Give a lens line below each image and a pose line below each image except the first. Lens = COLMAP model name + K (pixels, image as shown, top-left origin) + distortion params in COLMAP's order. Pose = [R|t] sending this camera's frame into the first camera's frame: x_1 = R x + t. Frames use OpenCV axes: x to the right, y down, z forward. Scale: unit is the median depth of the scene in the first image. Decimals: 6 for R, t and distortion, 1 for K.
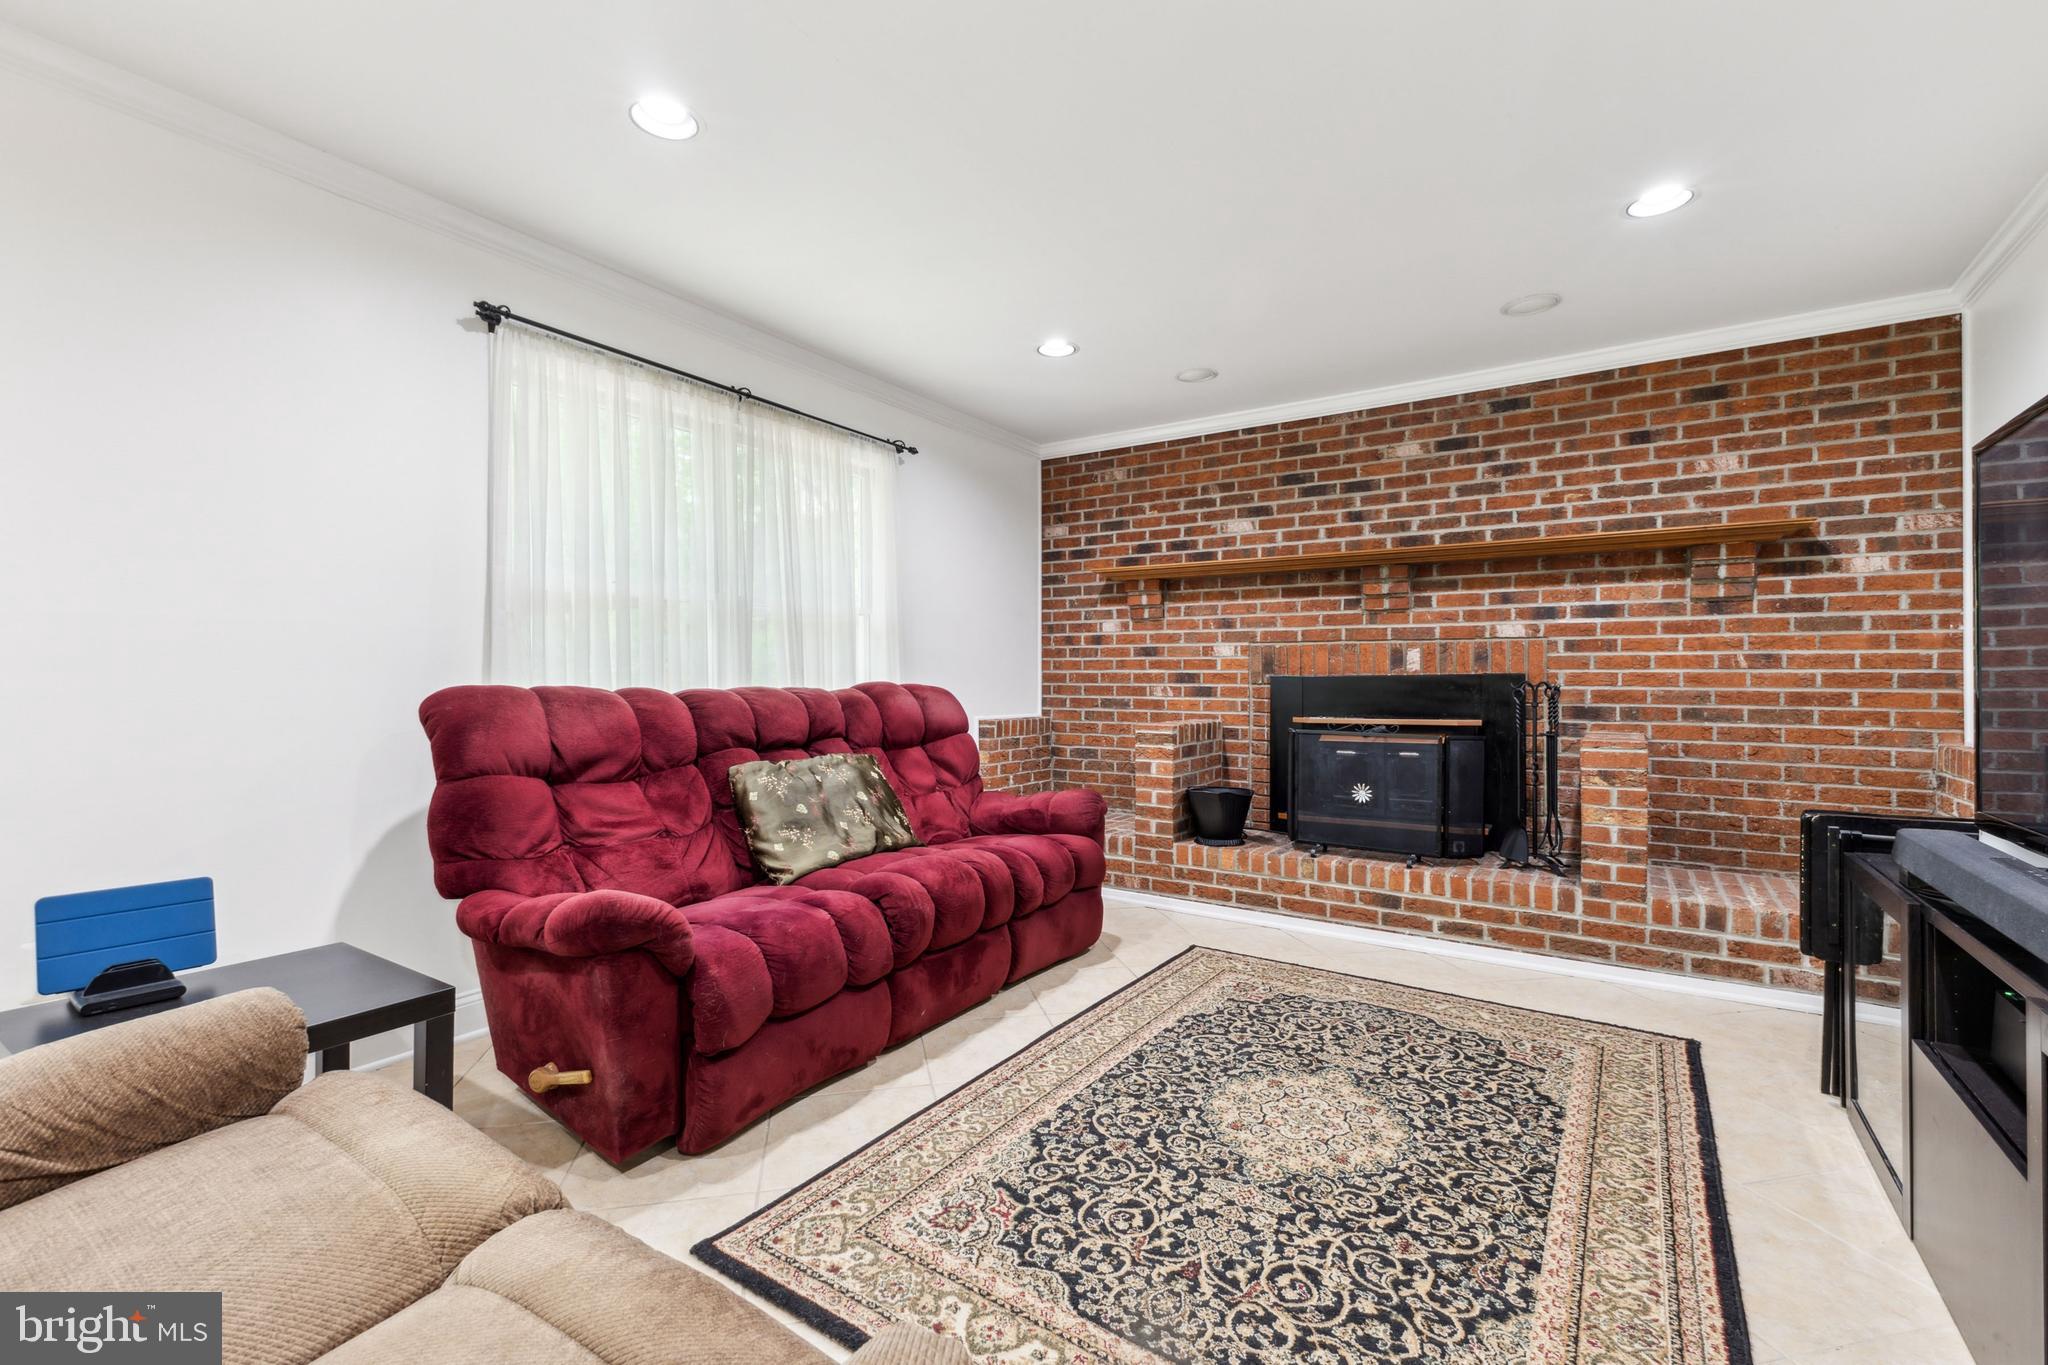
lens RADIAL K [[892.3, 0, 1027.0], [0, 892.3, 675.9], [0, 0, 1]] dist [0.008159, -0.001414]
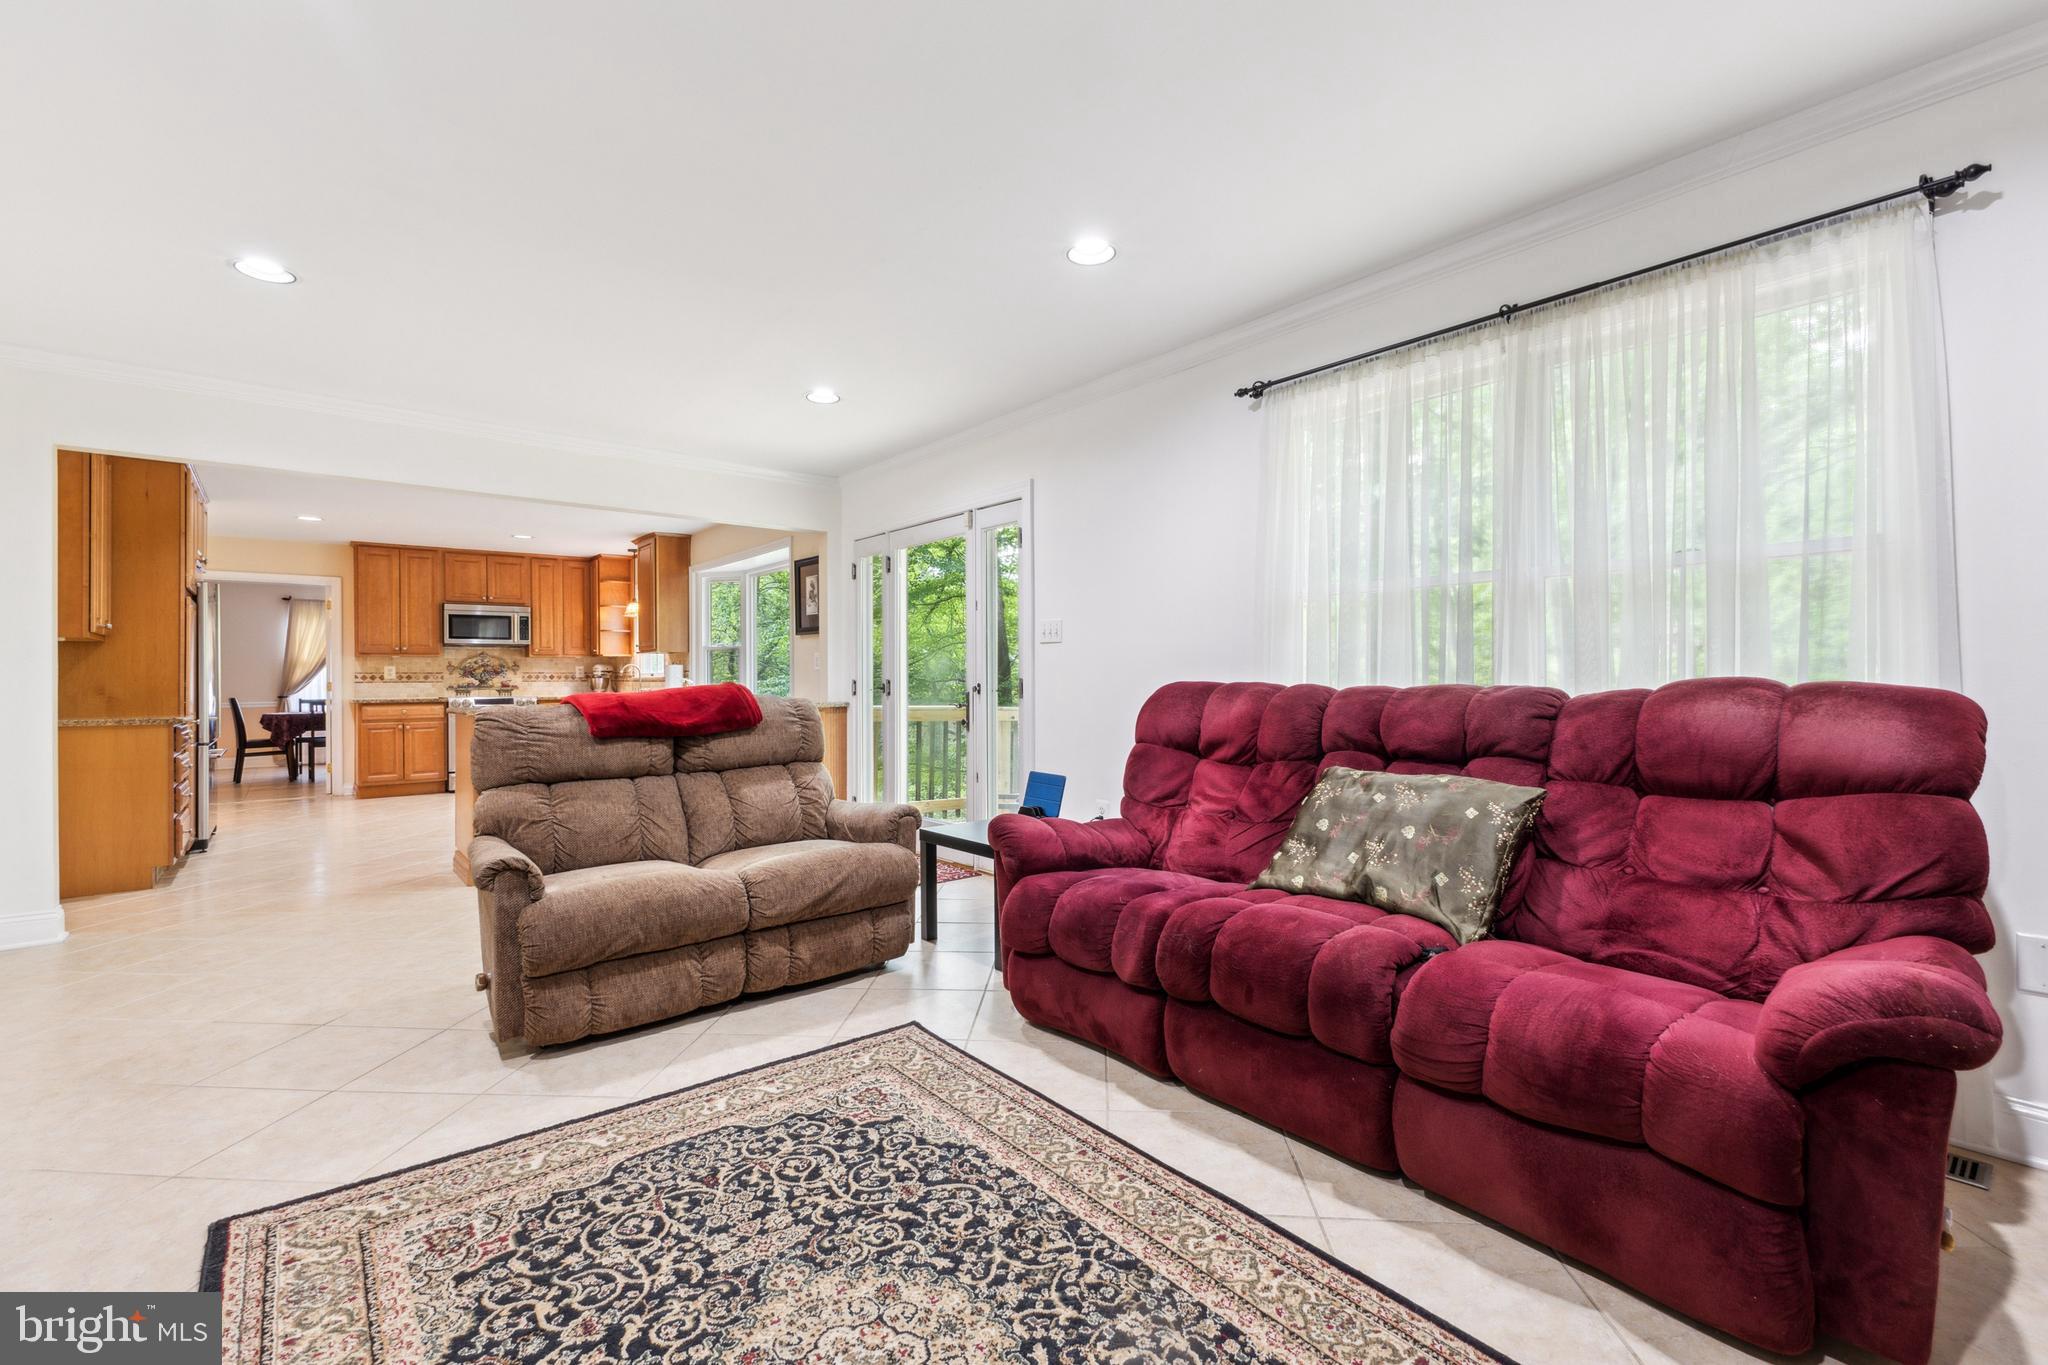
lens RADIAL K [[892.3, 0, 1030.9], [0, 892.3, 673.4], [0, 0, 1]] dist [0.008159, -0.001414]
pose [[-0.294309, -0.003020, -0.955705, 1.002918], [0.011103, 0.999917, -0.006579, 0.005138], [0.955646, -0.012547, -0.294251, 1.484216]]
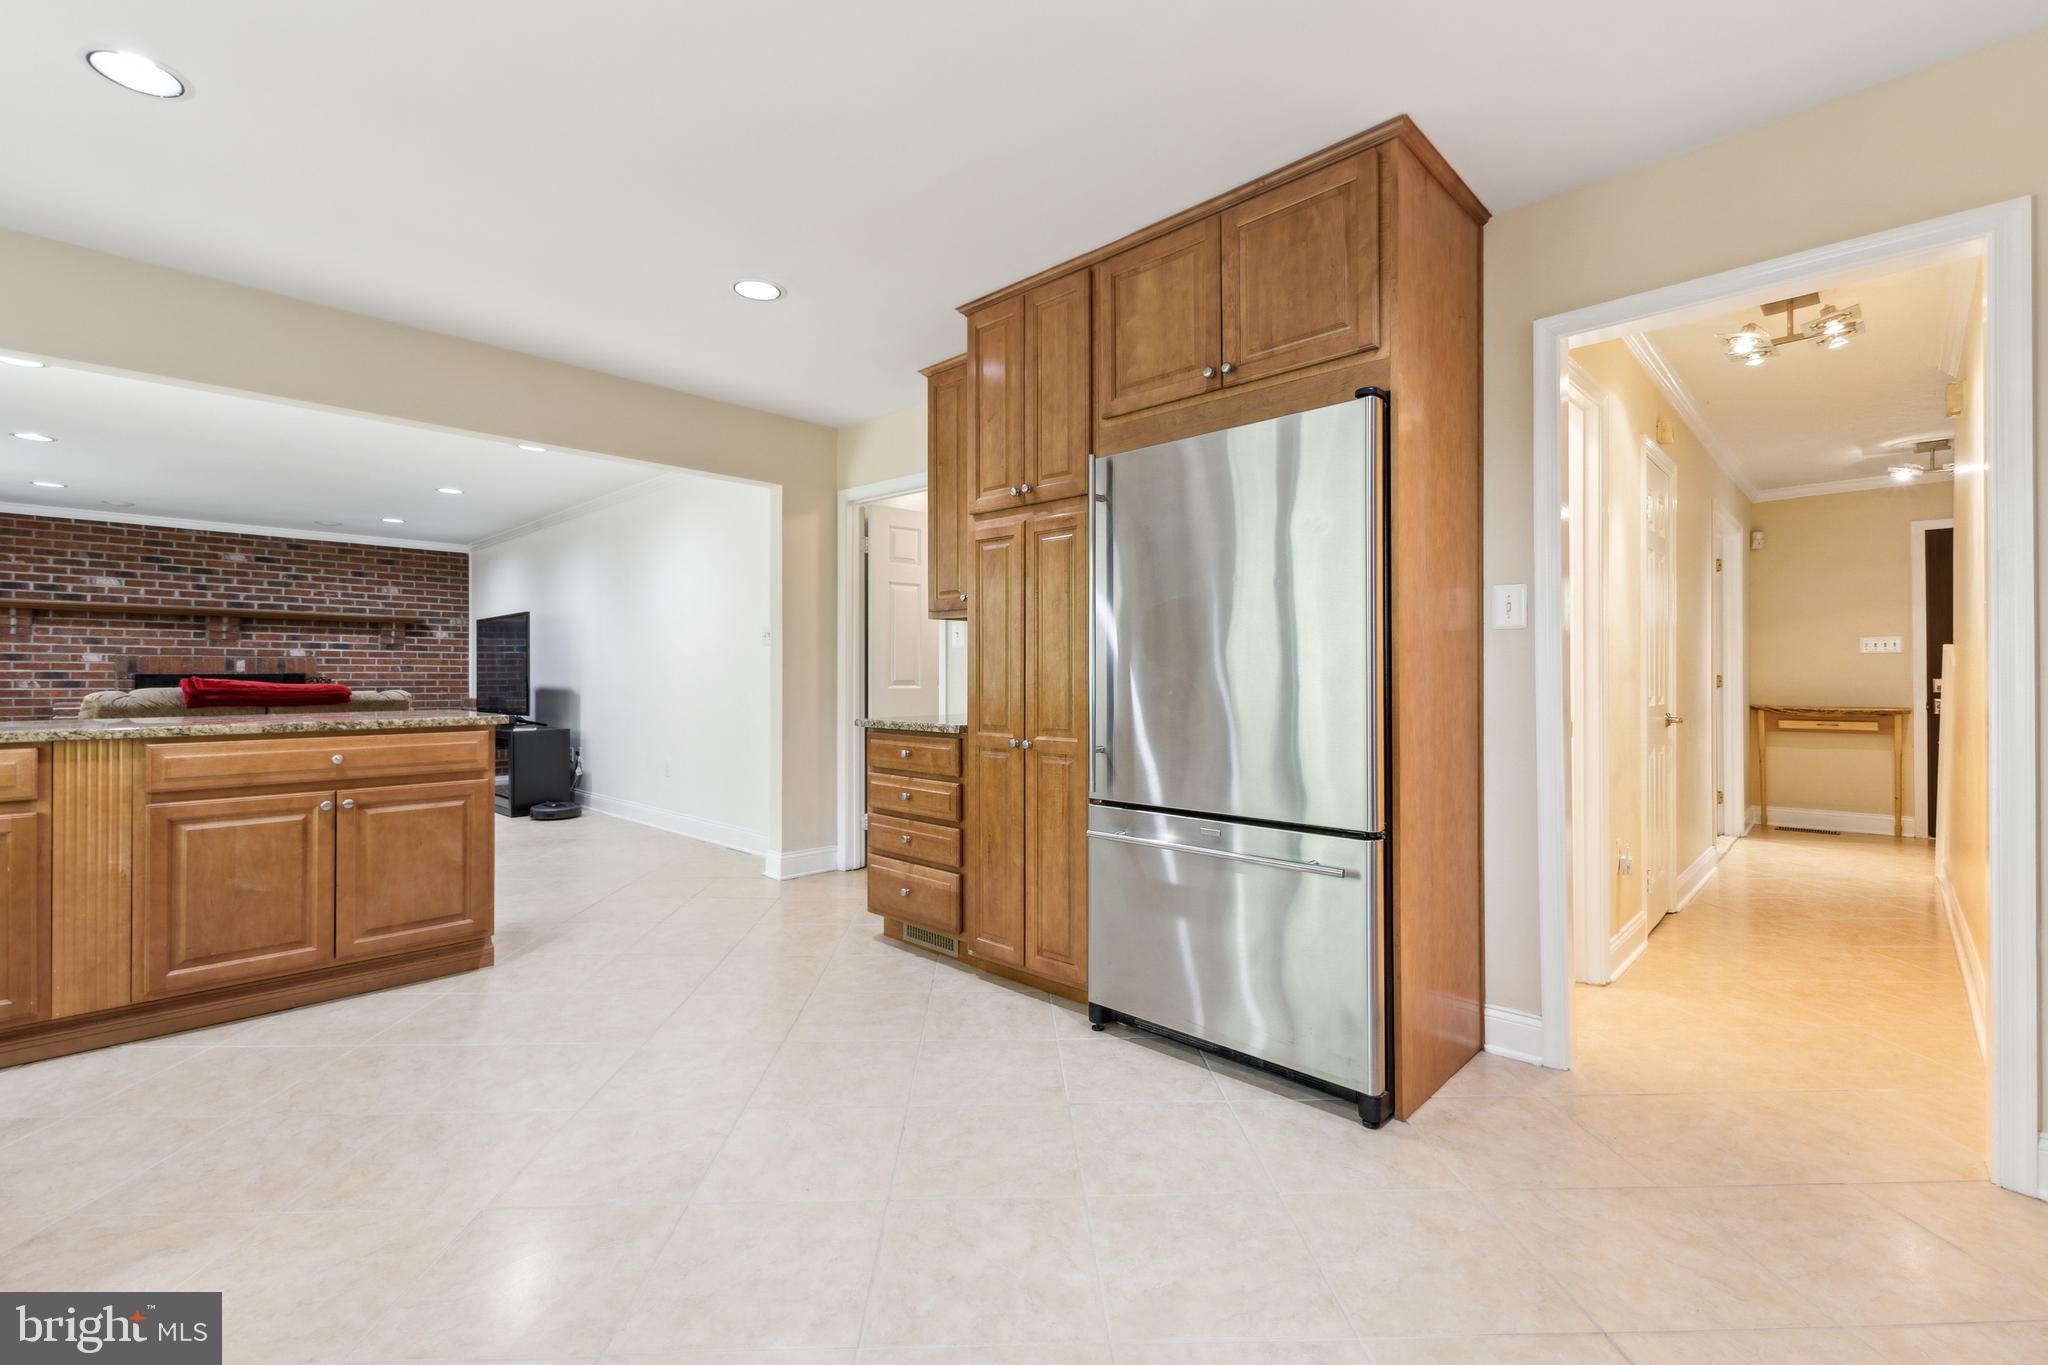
lens RADIAL K [[892.3, 0, 1022.5], [0, 892.3, 672.9], [0, 0, 1]] dist [0.008159, -0.001414]
pose [[0.188001, -0.001194, 0.982168, -1.268678], [-0.007169, 0.999971, 0.002588, -0.021878], [-0.982143, -0.007527, 0.187987, -1.131912]]
